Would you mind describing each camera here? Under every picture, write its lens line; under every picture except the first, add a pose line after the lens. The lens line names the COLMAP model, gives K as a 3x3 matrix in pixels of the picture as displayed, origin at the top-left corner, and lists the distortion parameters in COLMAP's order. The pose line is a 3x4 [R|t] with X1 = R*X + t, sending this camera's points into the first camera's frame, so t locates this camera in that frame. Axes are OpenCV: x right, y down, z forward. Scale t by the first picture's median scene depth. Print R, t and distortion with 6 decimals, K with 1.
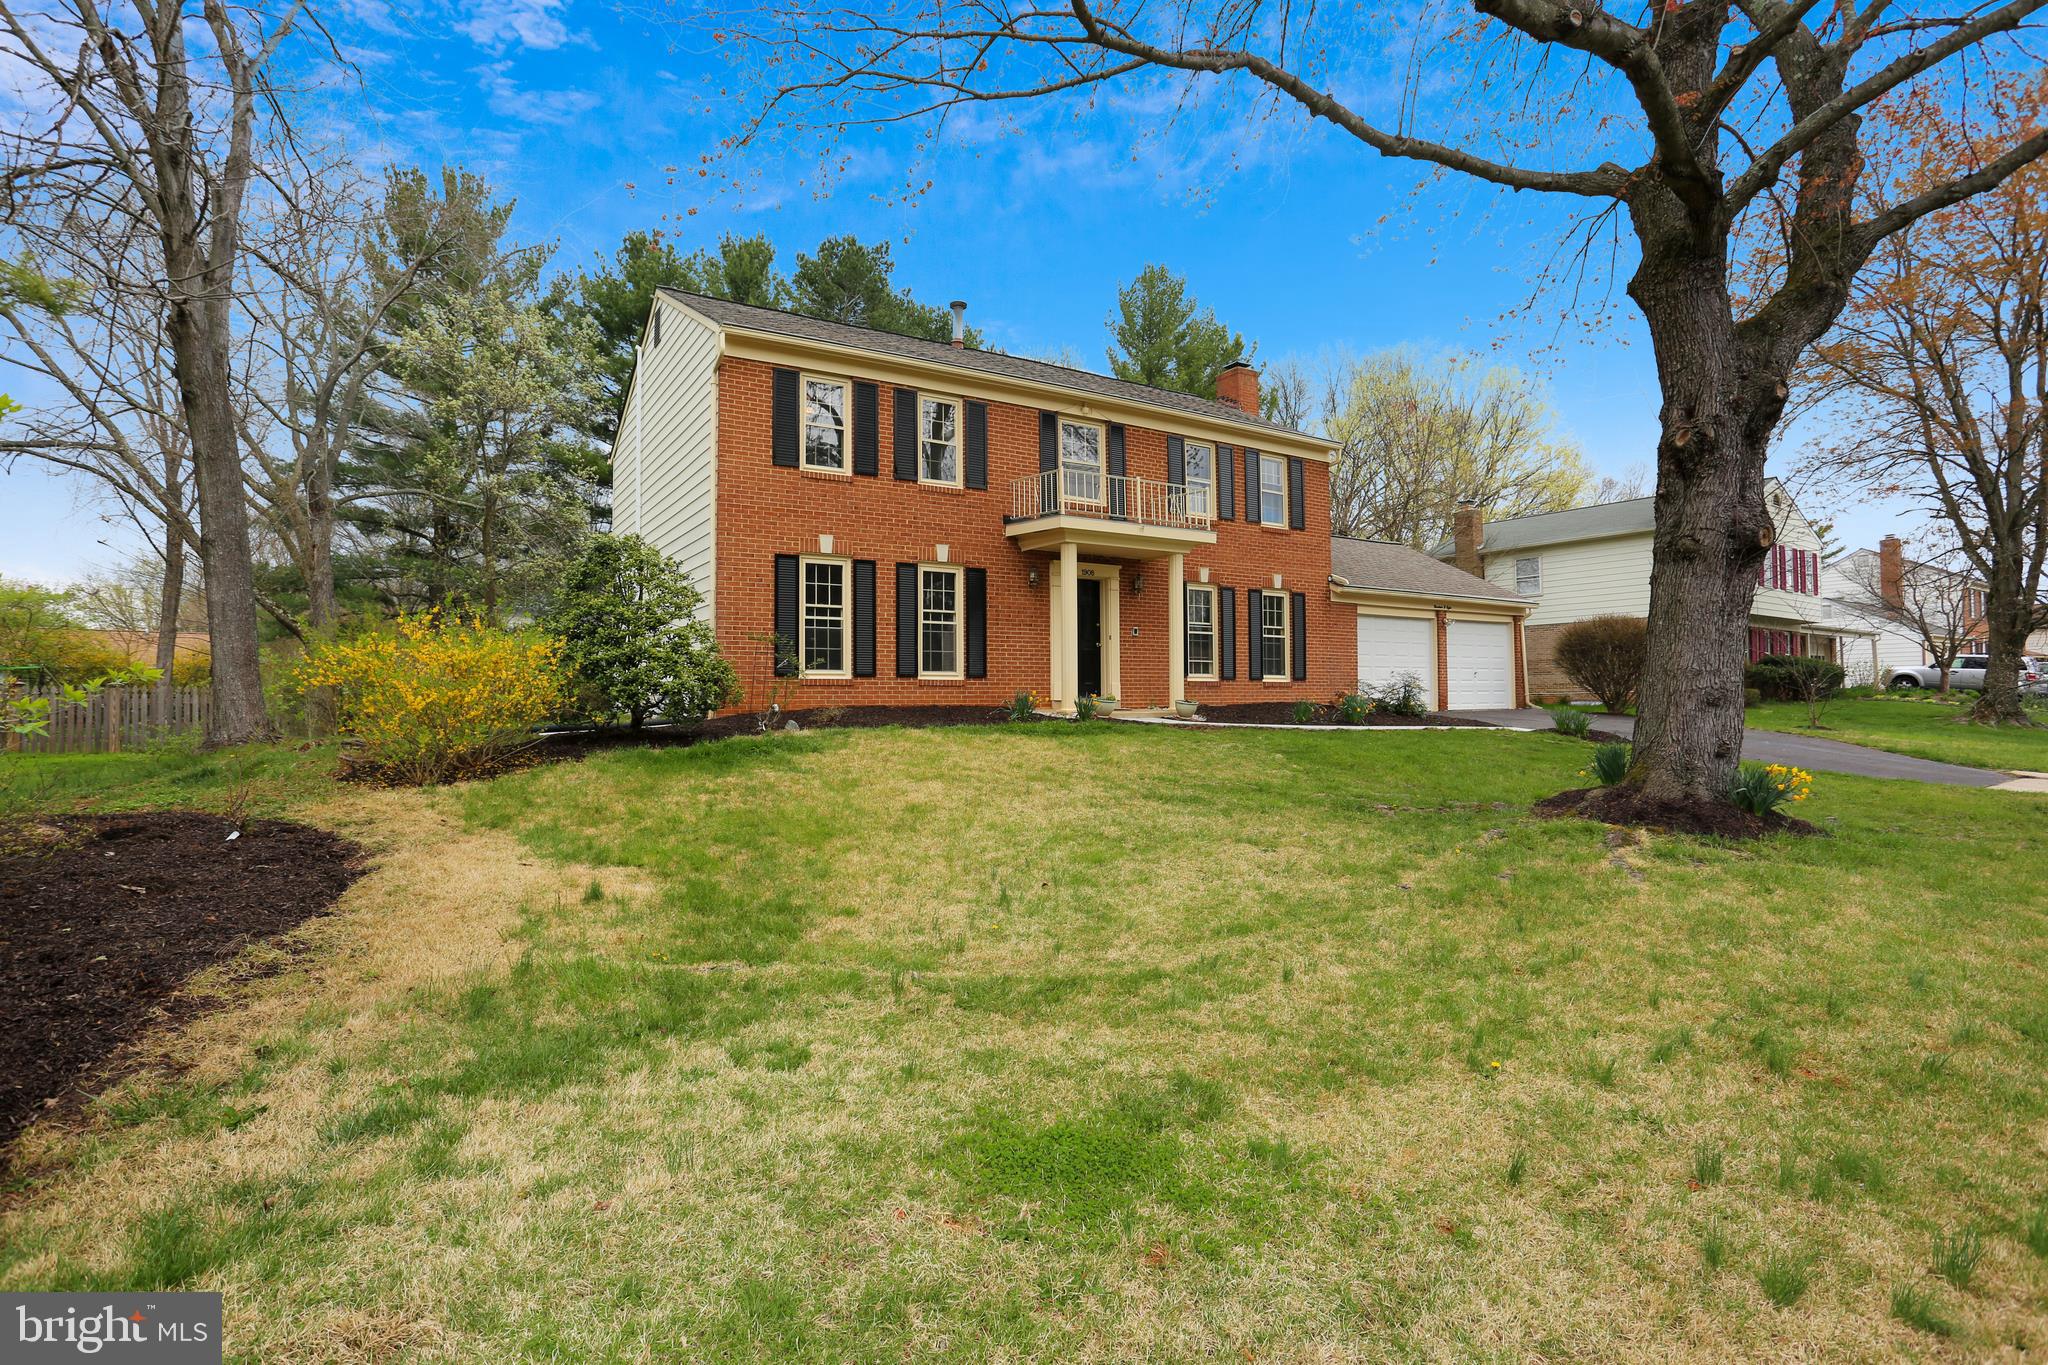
lens RADIAL K [[1034.3, 0, 1009.4], [0, 1034.3, 685.2], [0, 0, 1]] dist [-0.008323, 0.003194]
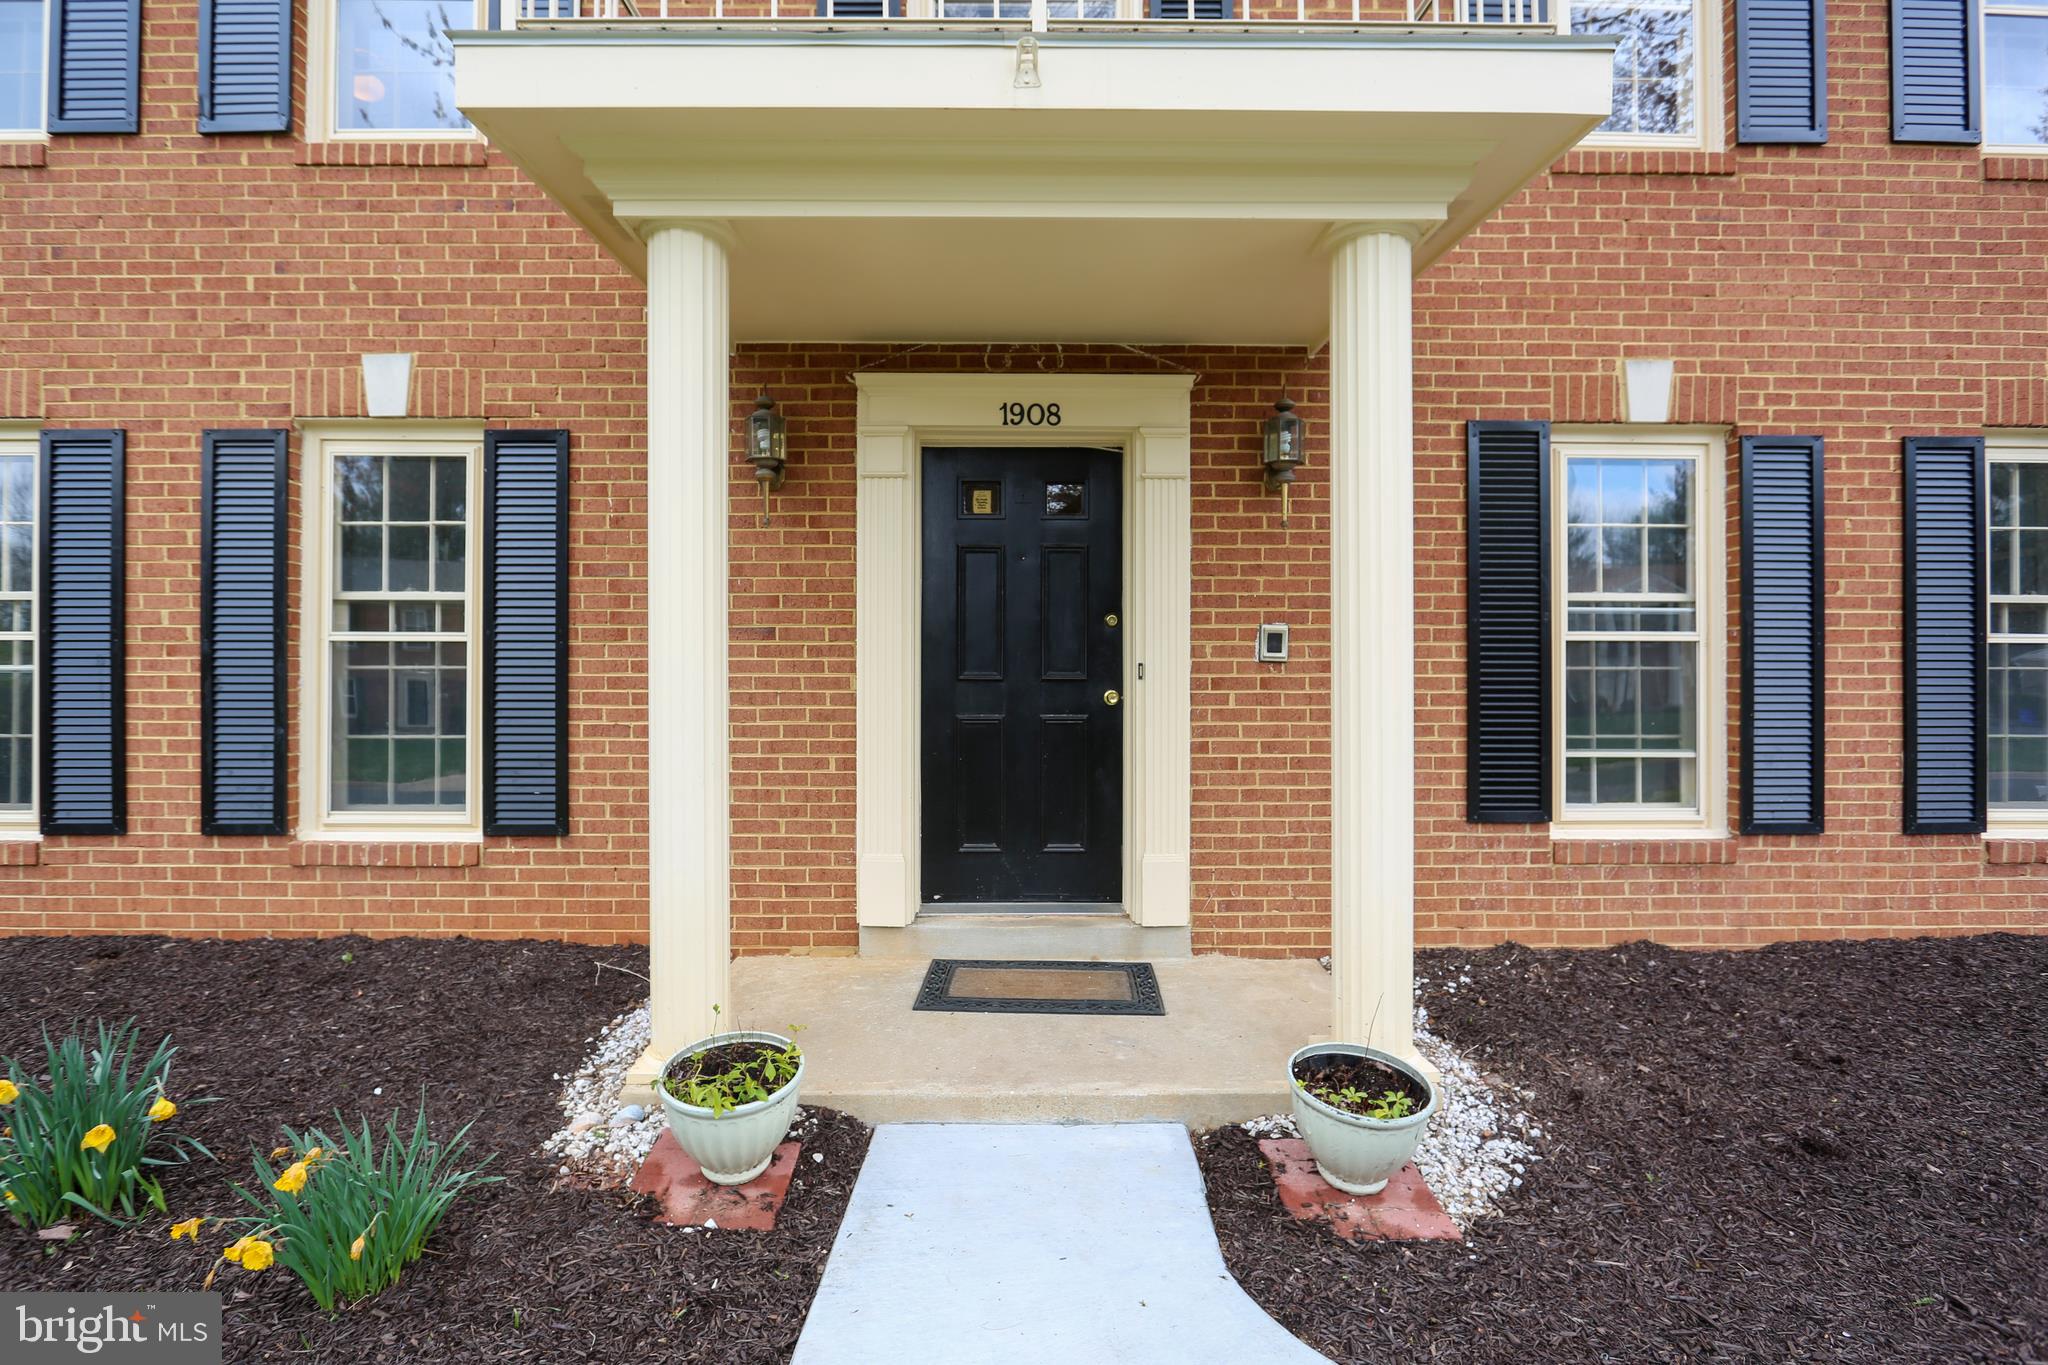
lens RADIAL K [[1034.3, 0, 868.5], [0, 1034.3, 687.8], [0, 0, 1]] dist [-0.008323, 0.003194]
pose [[0.854411, 0.001488, -0.519595, 0.176359], [0.003050, 0.999964, 0.007879, -0.045863], [0.519588, -0.008317, 0.854376, 0.783531]]
